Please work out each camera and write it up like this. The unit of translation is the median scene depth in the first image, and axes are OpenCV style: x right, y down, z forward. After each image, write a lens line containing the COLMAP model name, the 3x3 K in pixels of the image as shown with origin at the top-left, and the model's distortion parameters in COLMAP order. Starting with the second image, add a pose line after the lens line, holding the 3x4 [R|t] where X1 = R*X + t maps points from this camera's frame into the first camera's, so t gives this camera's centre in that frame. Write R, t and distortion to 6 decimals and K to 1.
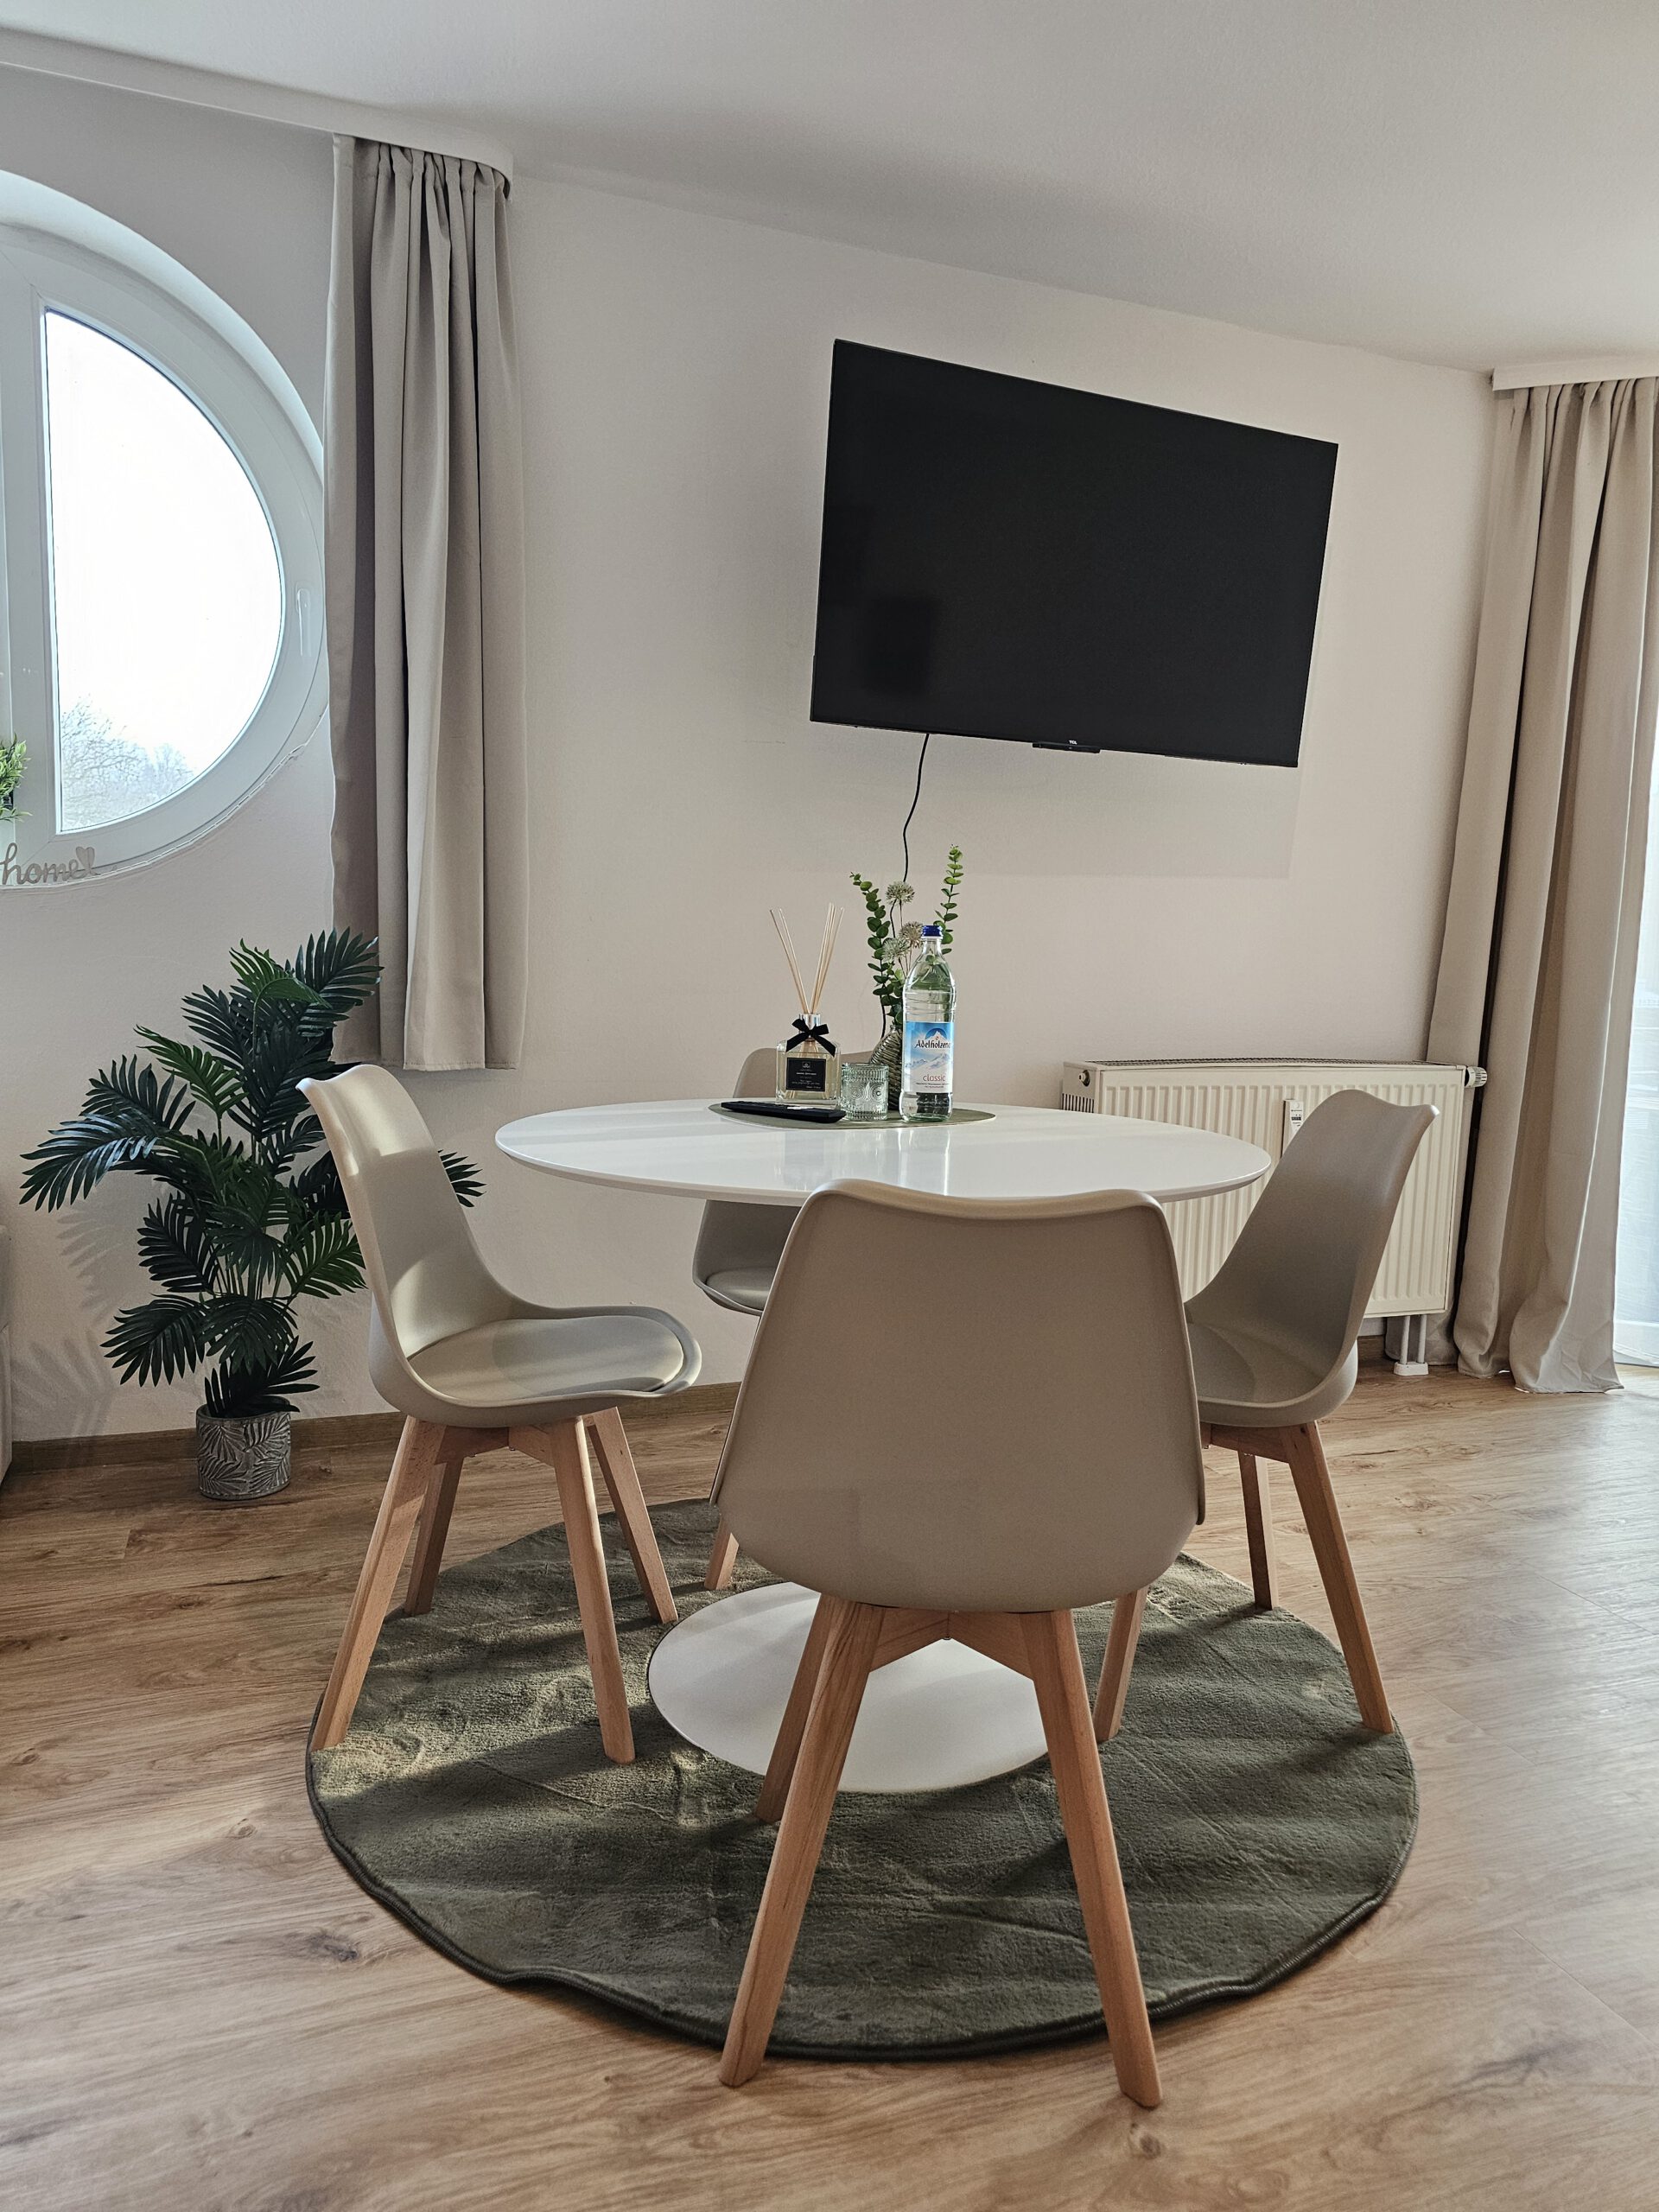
lens RADIAL K [[1483.6, 0, 837.3], [0, 1483.6, 1114.1], [0, 0, 1]] dist [0.048009, -0.040424]
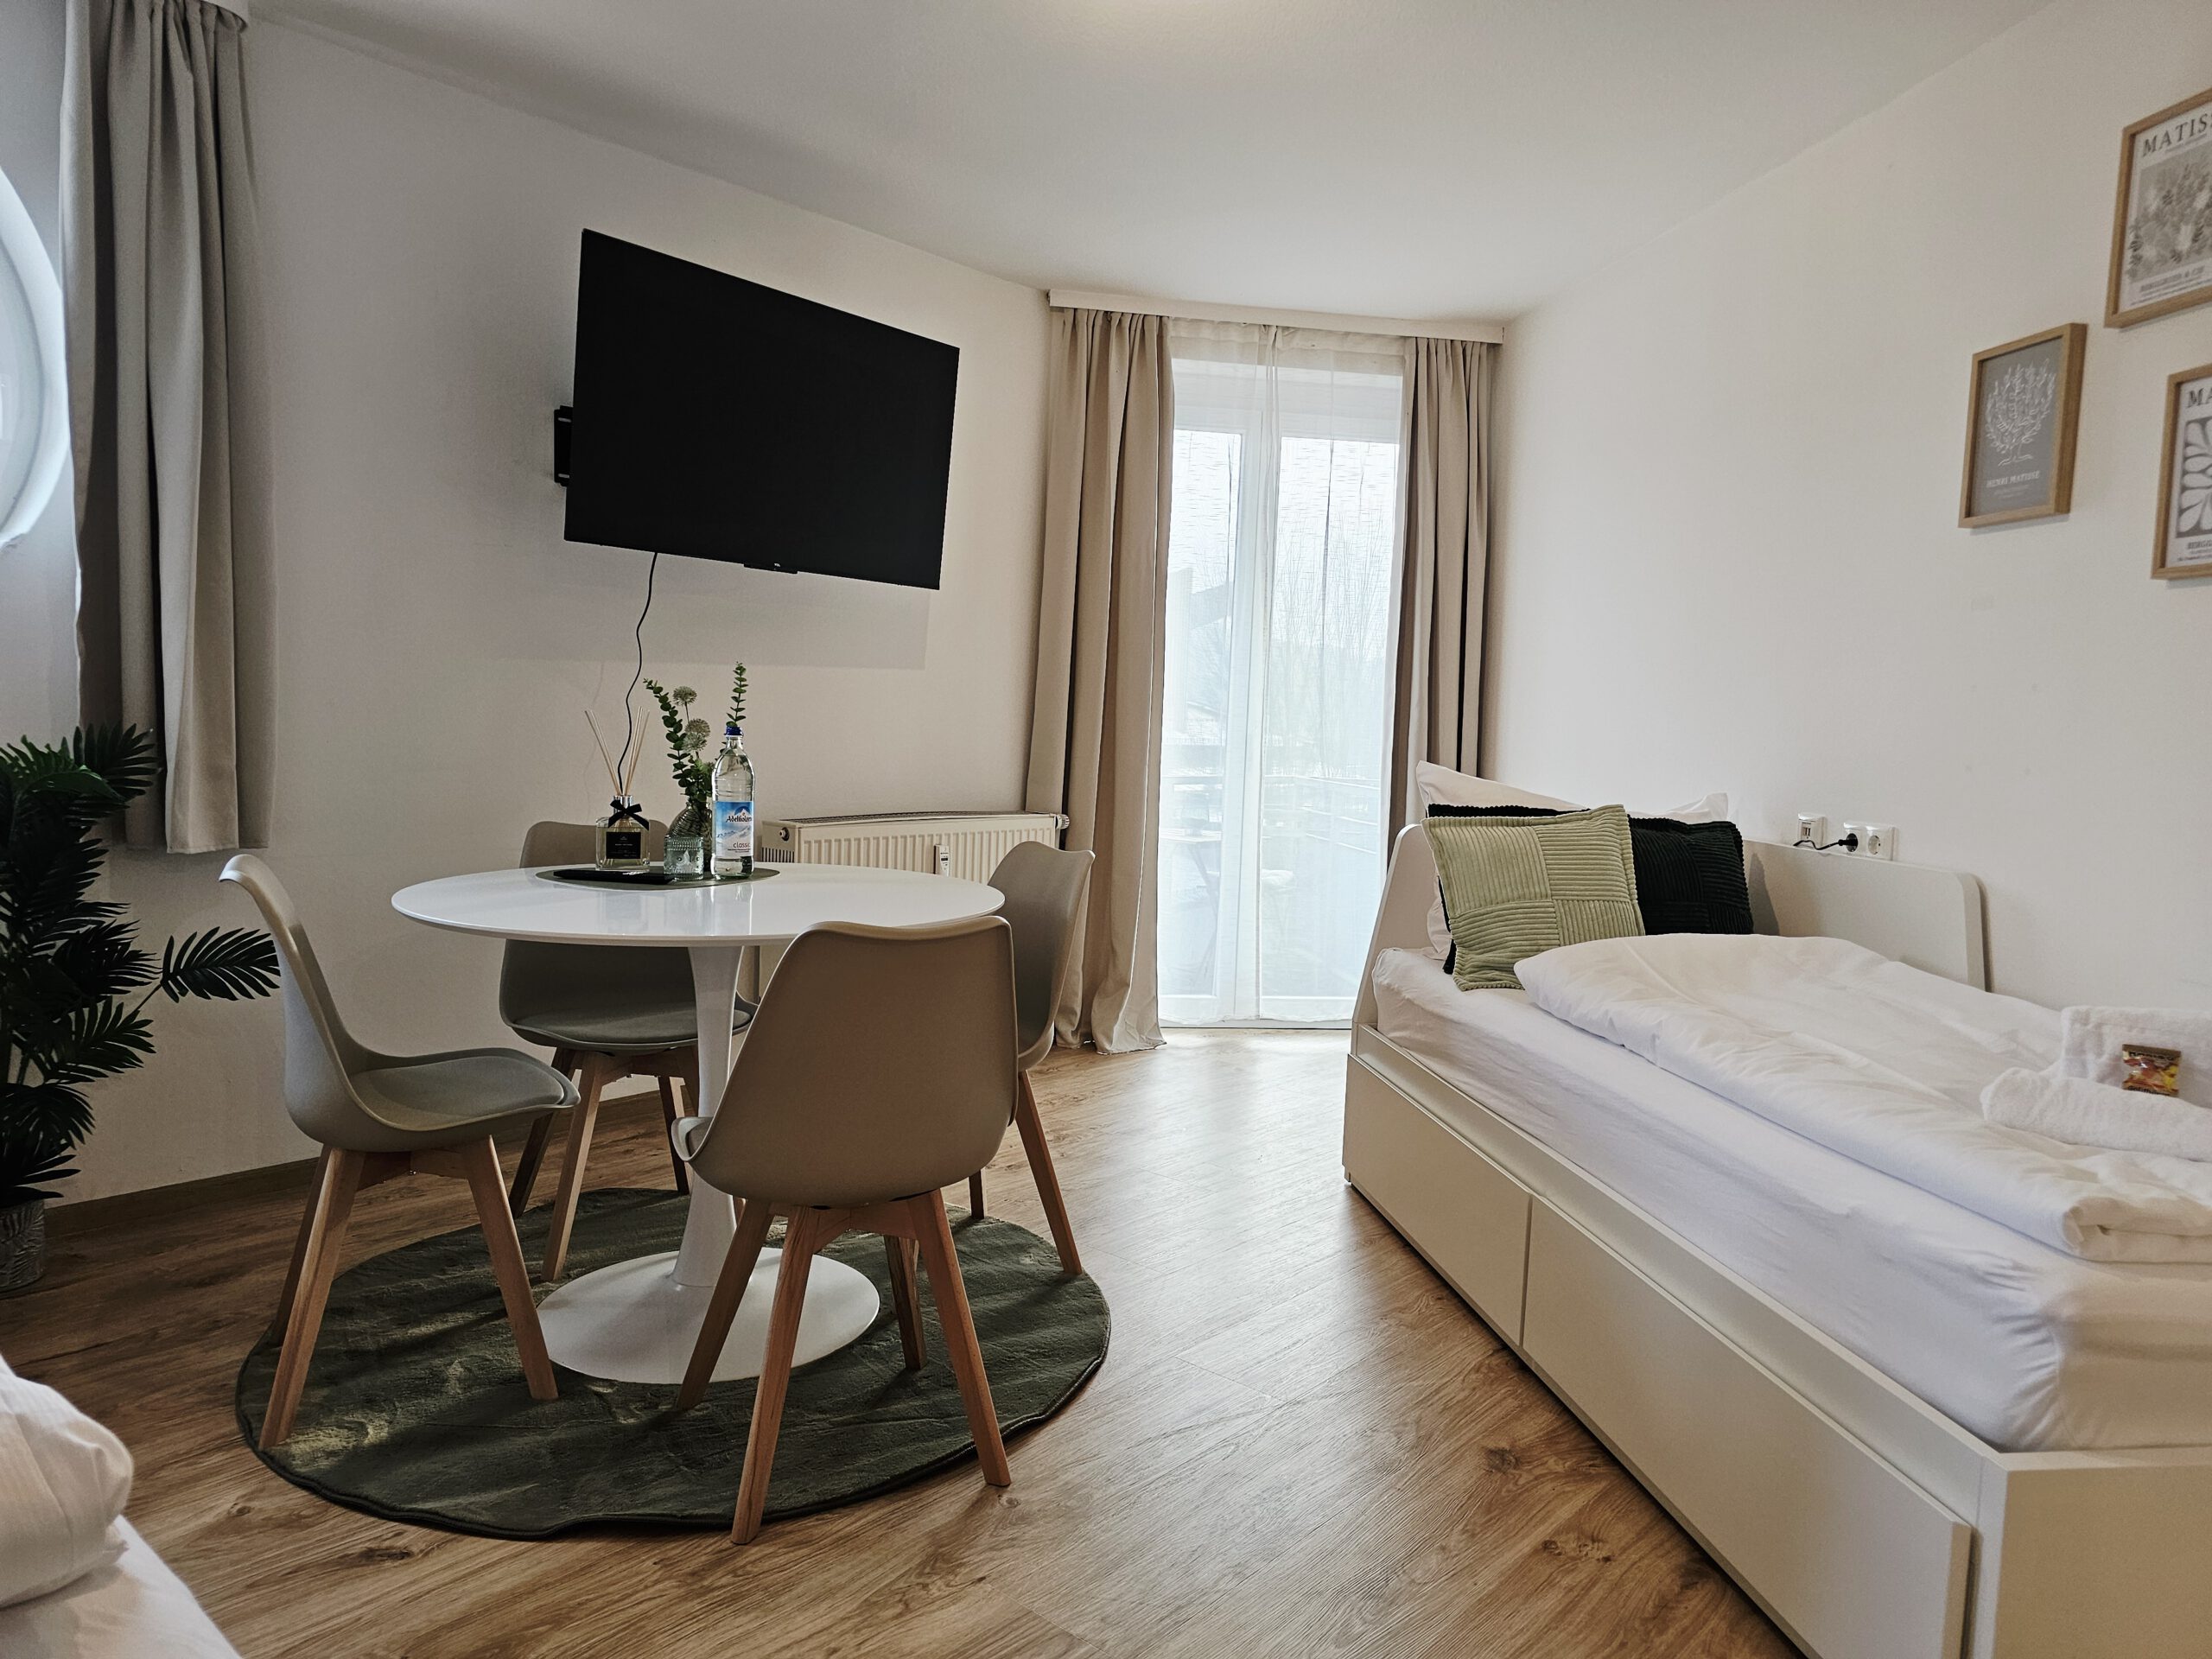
lens RADIAL K [[1483.6, 0, 1109.8], [0, 1483.6, 831.8], [0, 0, 1]] dist [0.048009, -0.040424]
pose [[0.880412, -0.036200, 0.472825, -0.249870], [0.041811, 0.999125, -0.001359, -0.019323], [-0.472362, 0.020966, 0.881155, -0.281141]]
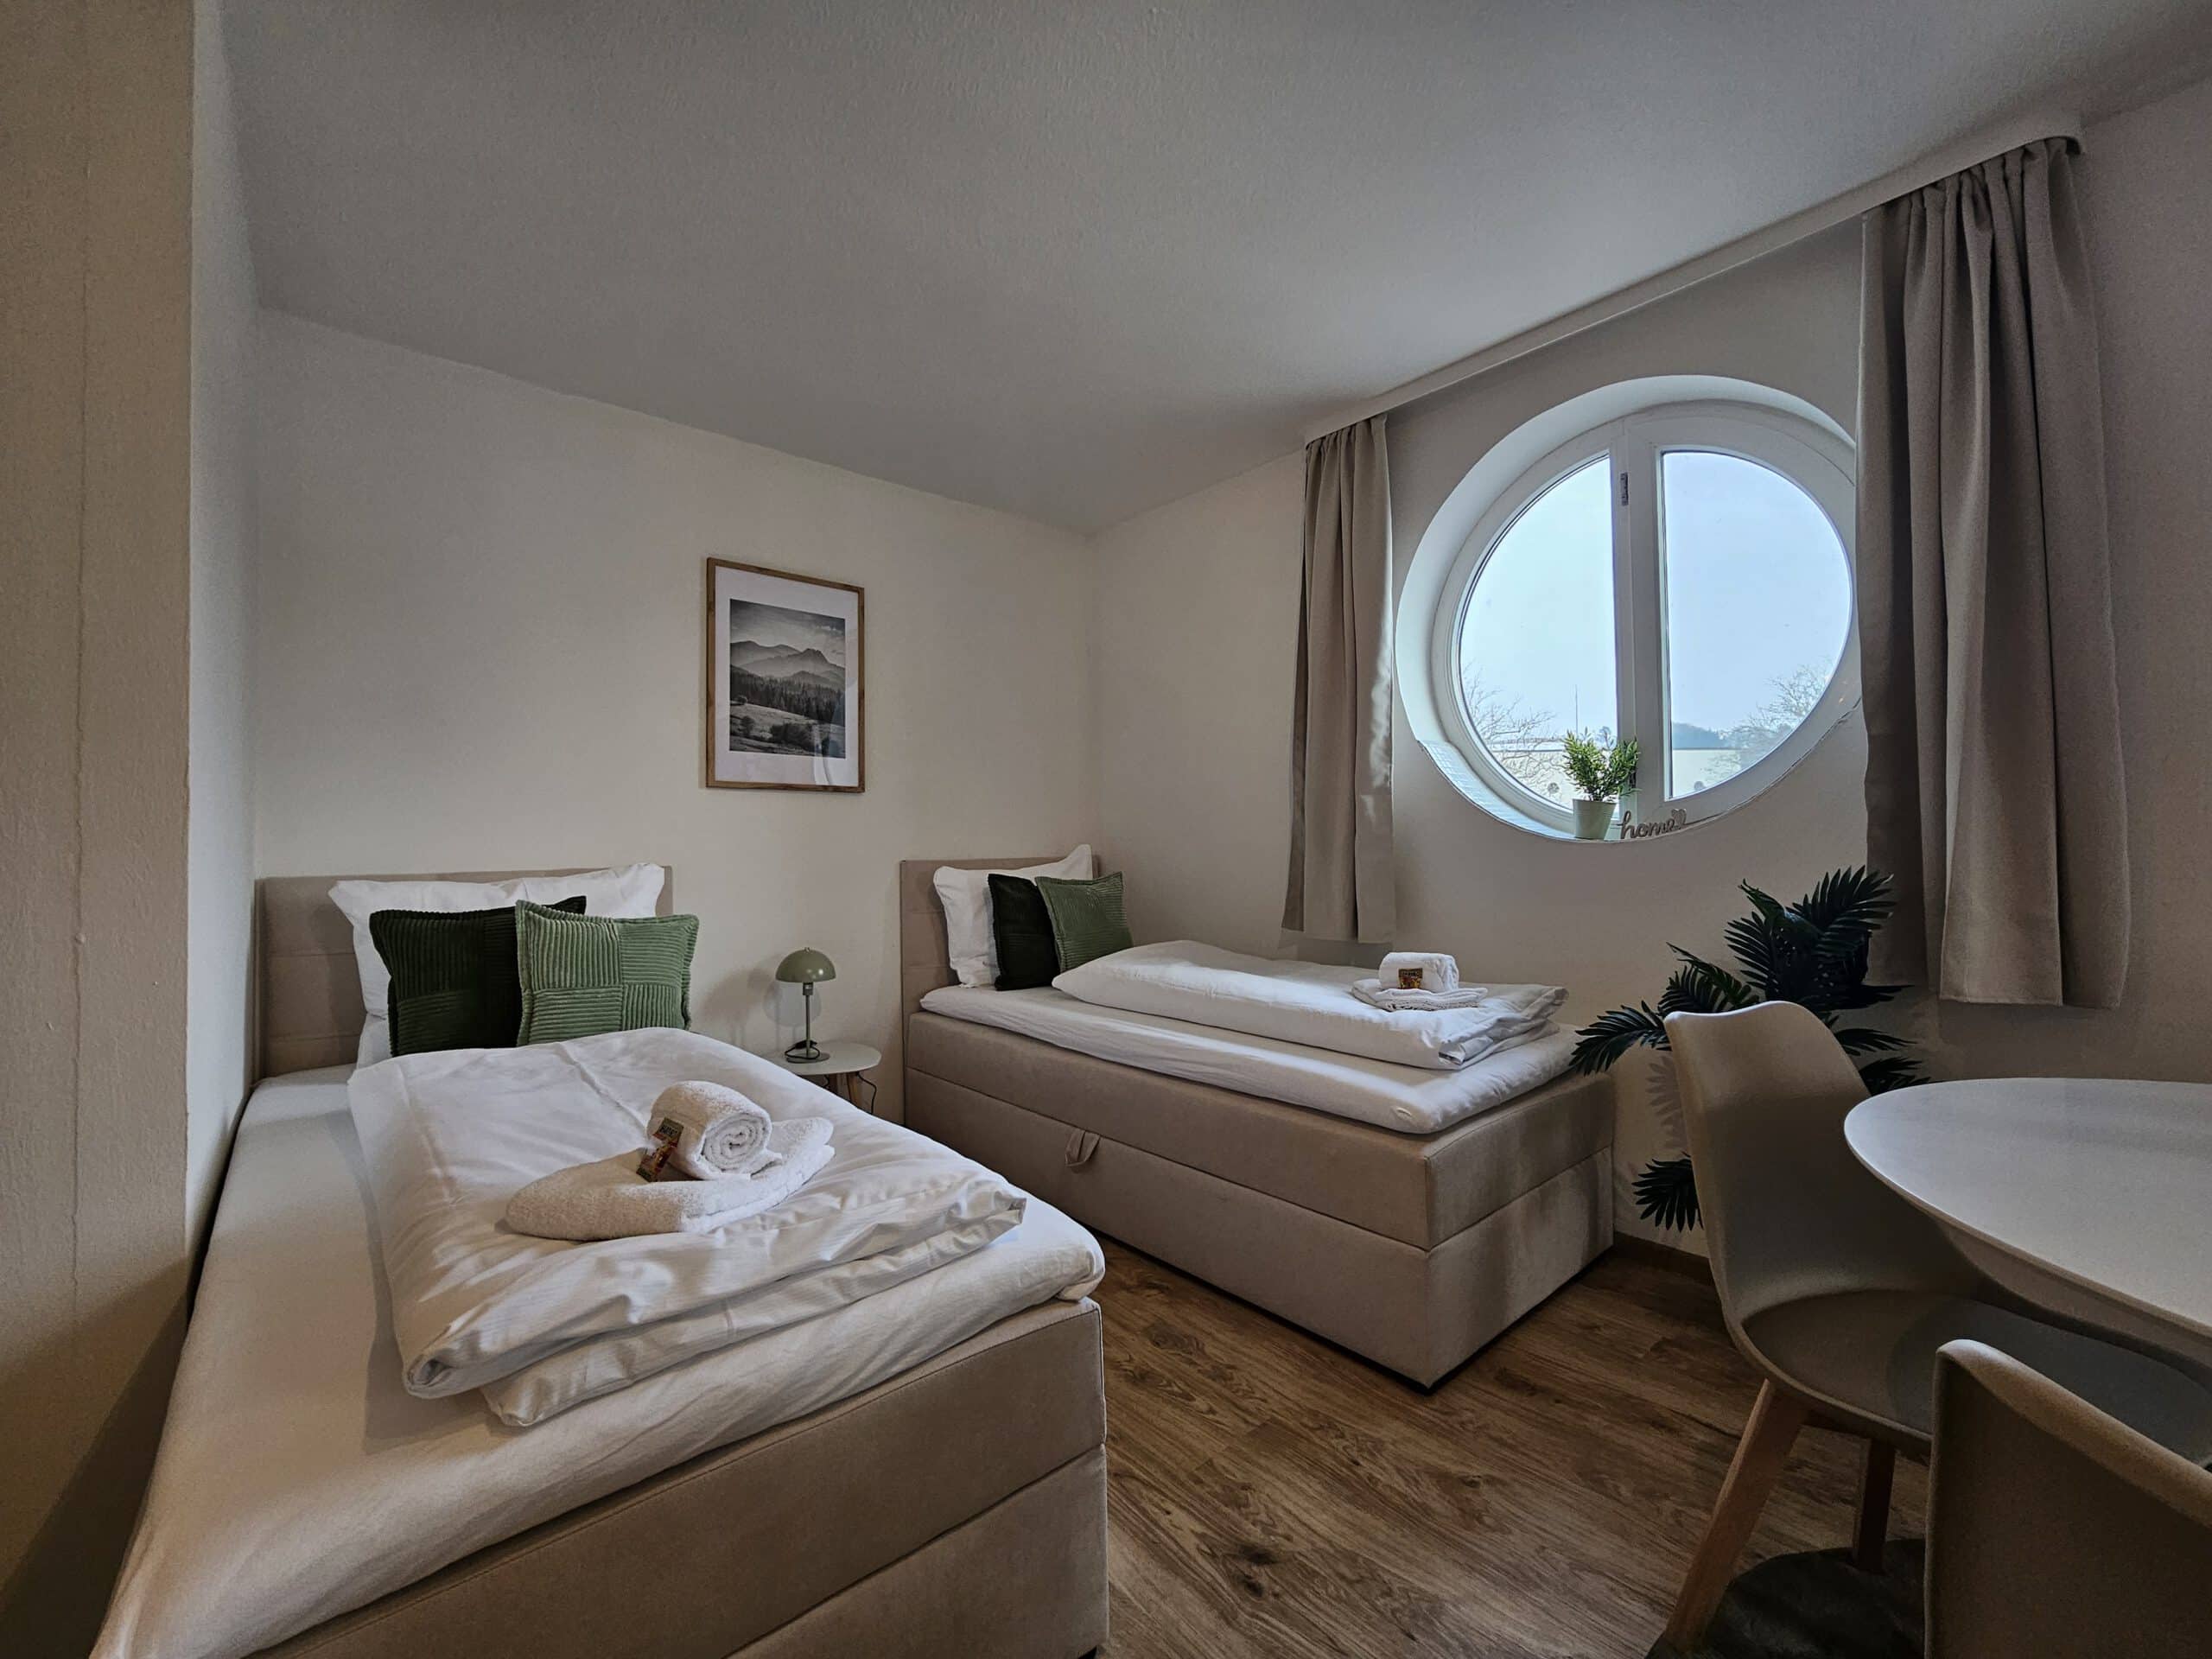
lens RADIAL K [[907.0, 0, 1113.0], [0, 907.0, 829.6], [0, 0, 1]] dist [-0.007396, 0.001407]
pose [[0.349628, -0.051717, -0.935460, 0.123705], [-0.081156, 0.993050, -0.085233, -0.056033], [0.933367, 0.105718, 0.343001, 0.278111]]
